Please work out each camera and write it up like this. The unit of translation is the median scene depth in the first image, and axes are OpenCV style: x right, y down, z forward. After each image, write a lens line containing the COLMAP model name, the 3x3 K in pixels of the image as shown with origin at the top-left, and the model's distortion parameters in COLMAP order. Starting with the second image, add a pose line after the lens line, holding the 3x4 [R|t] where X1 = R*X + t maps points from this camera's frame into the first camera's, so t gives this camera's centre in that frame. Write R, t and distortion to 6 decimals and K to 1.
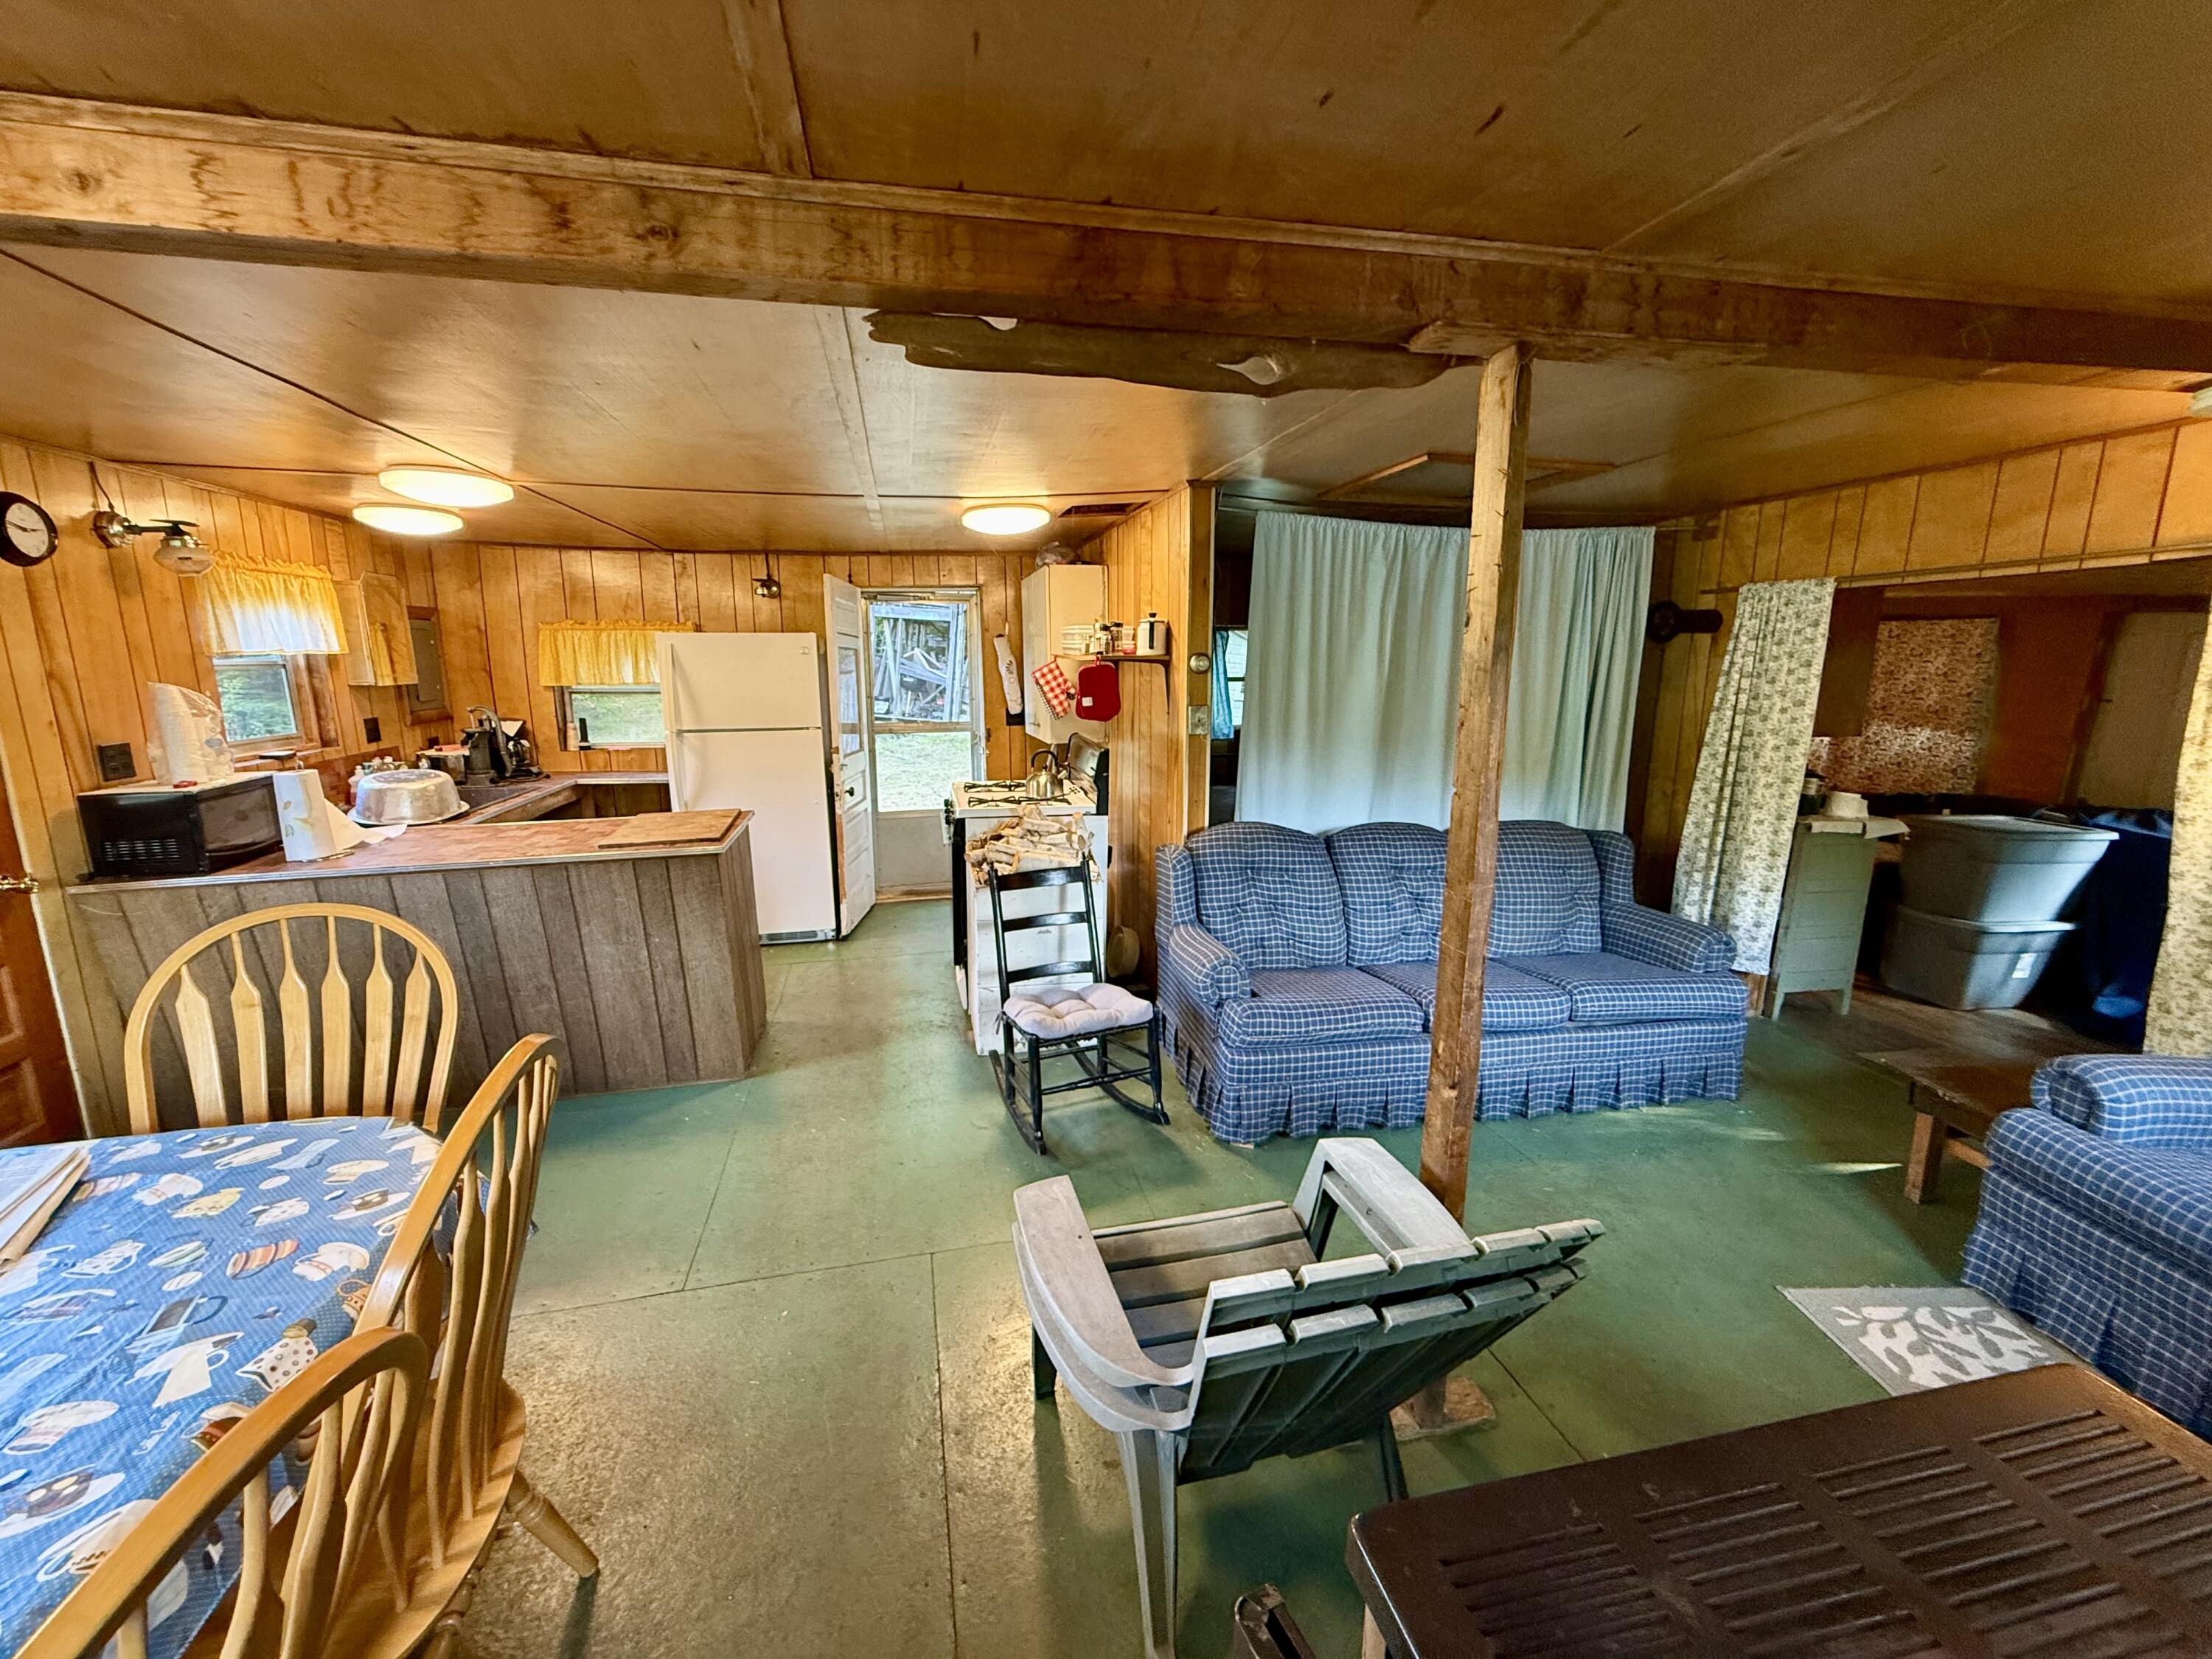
lens RADIAL K [[890.7, 0, 1100.3], [0, 890.7, 829.0], [0, 0, 1]] dist [-0.000983, -0.000039]
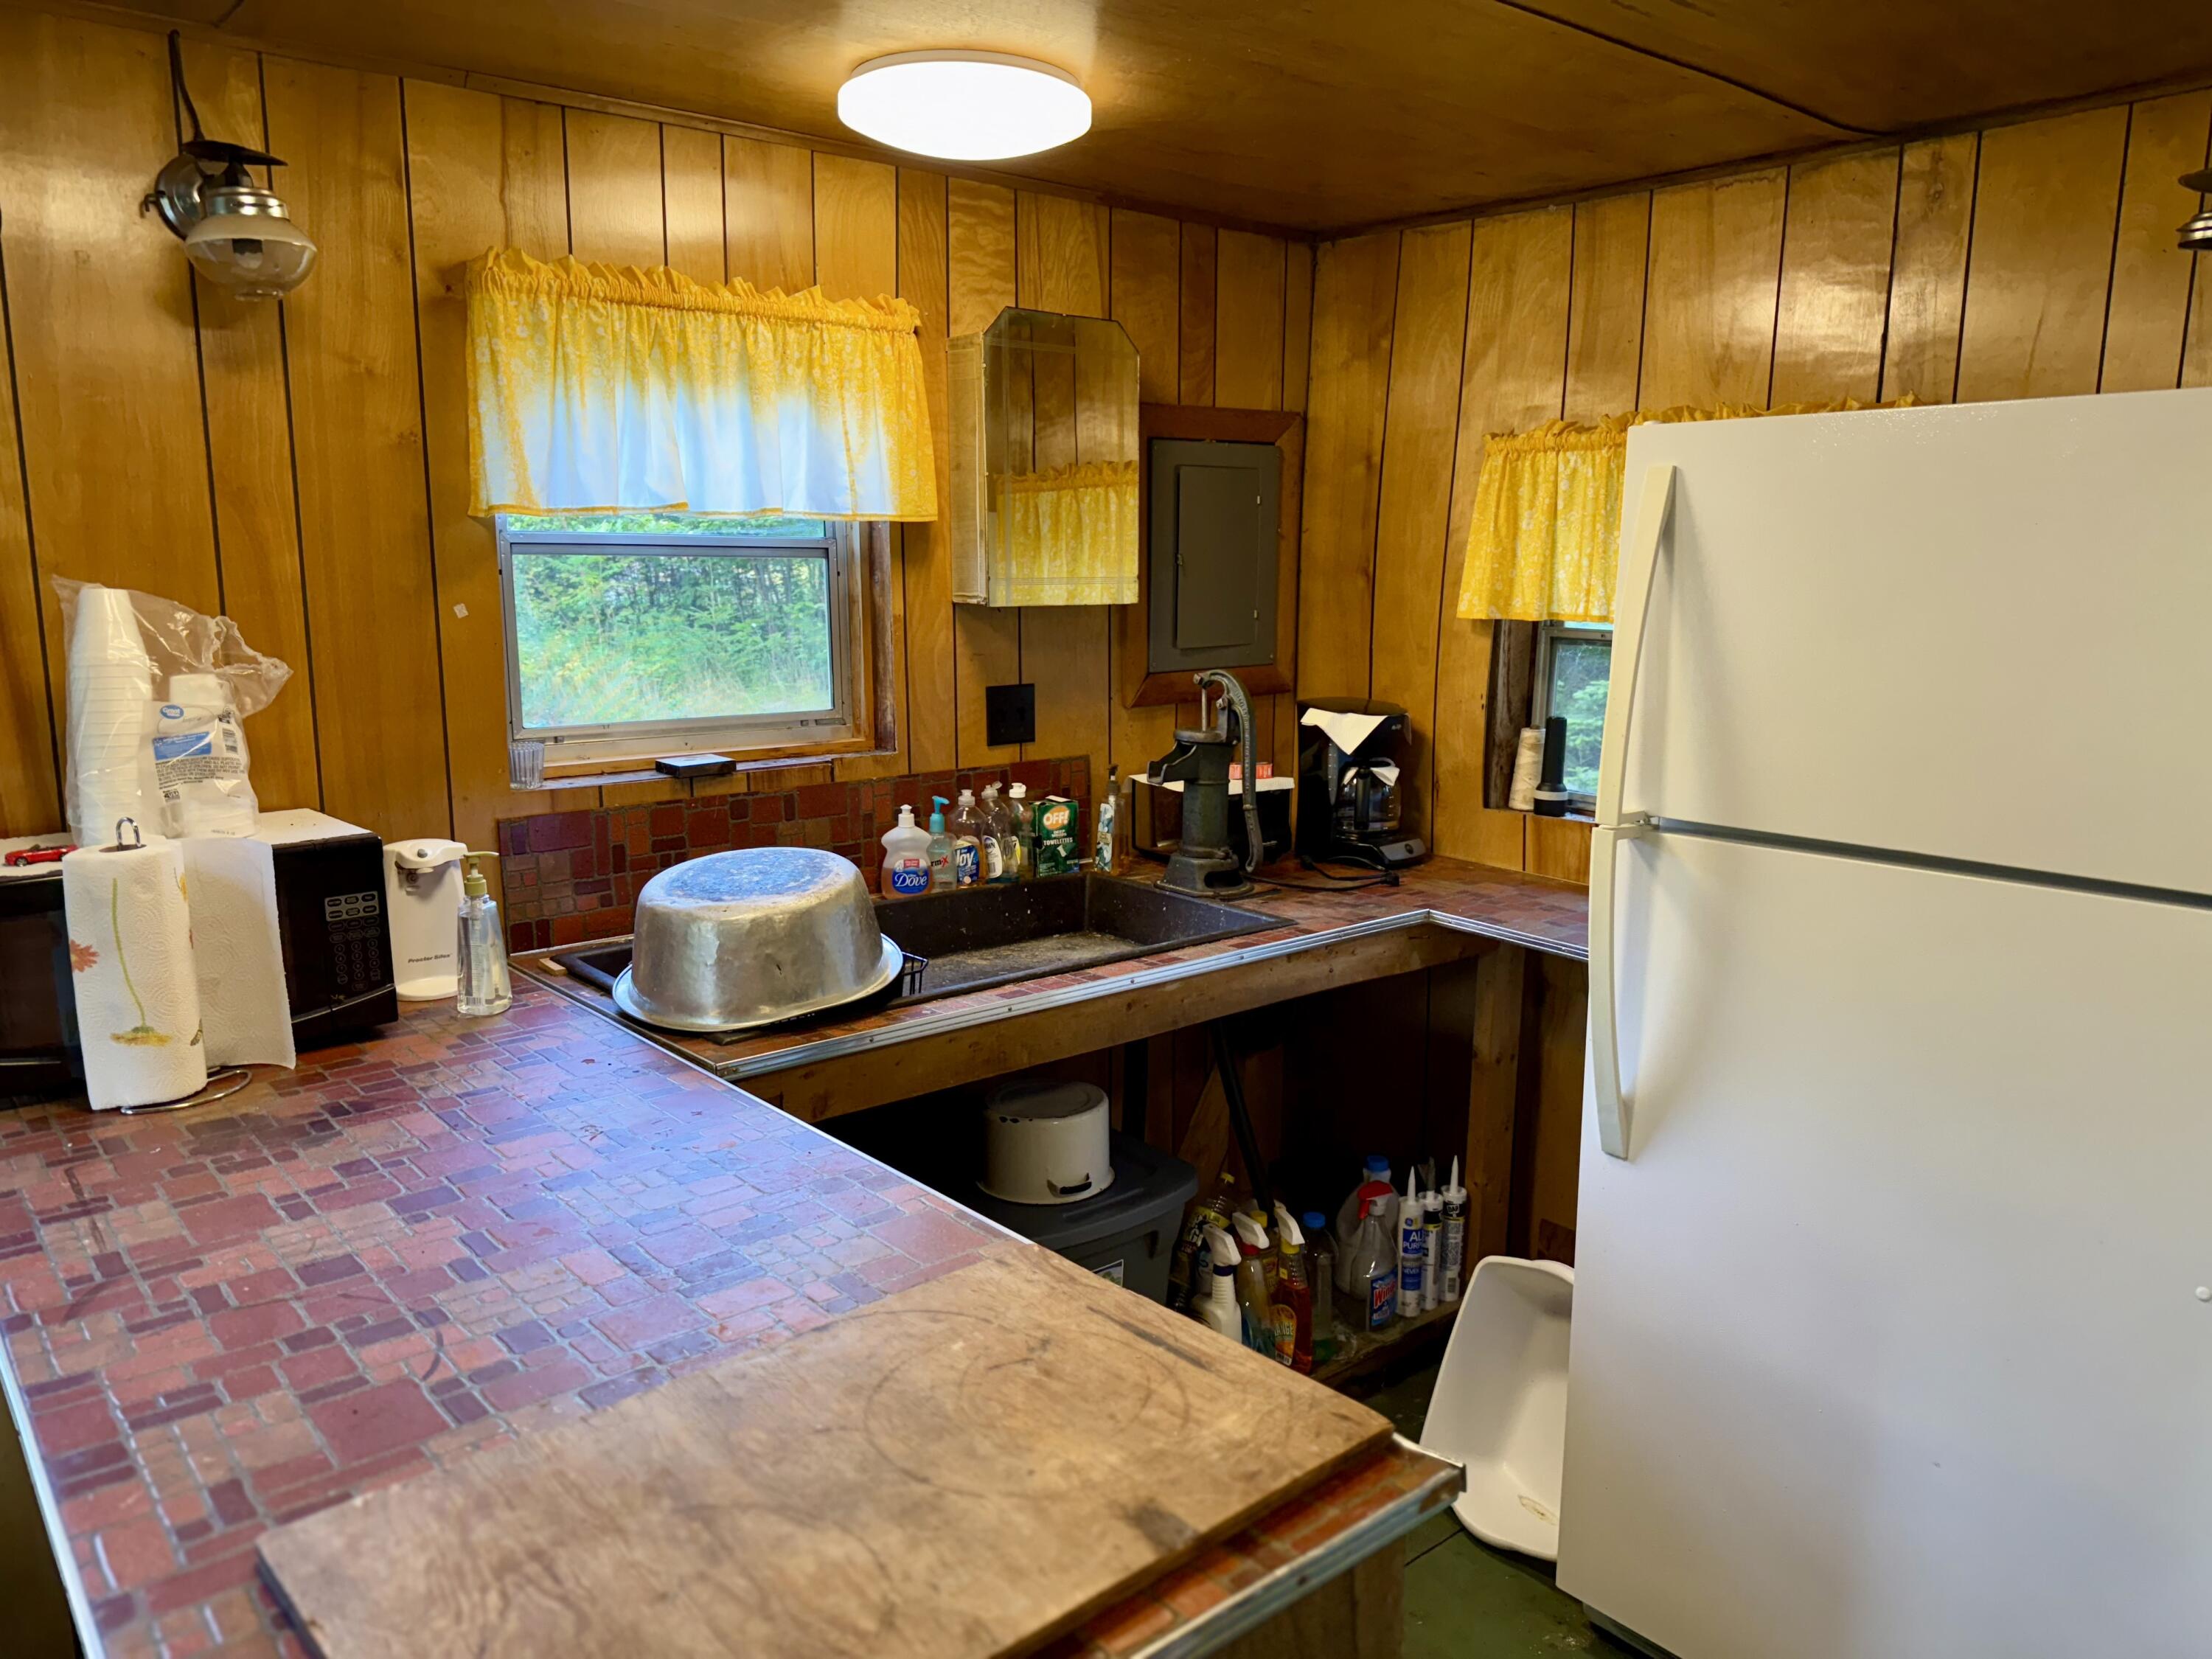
lens RADIAL K [[1584.4, 0, 1106.0], [0, 1584.4, 829.5], [0, 0, 1]] dist [0.007152, 0.002624]
pose [[0.464458, 0.147733, -0.873186, -0.160223], [-0.171010, 0.982392, 0.075246, -0.115969], [0.868927, 0.114375, 0.481544, 0.671536]]
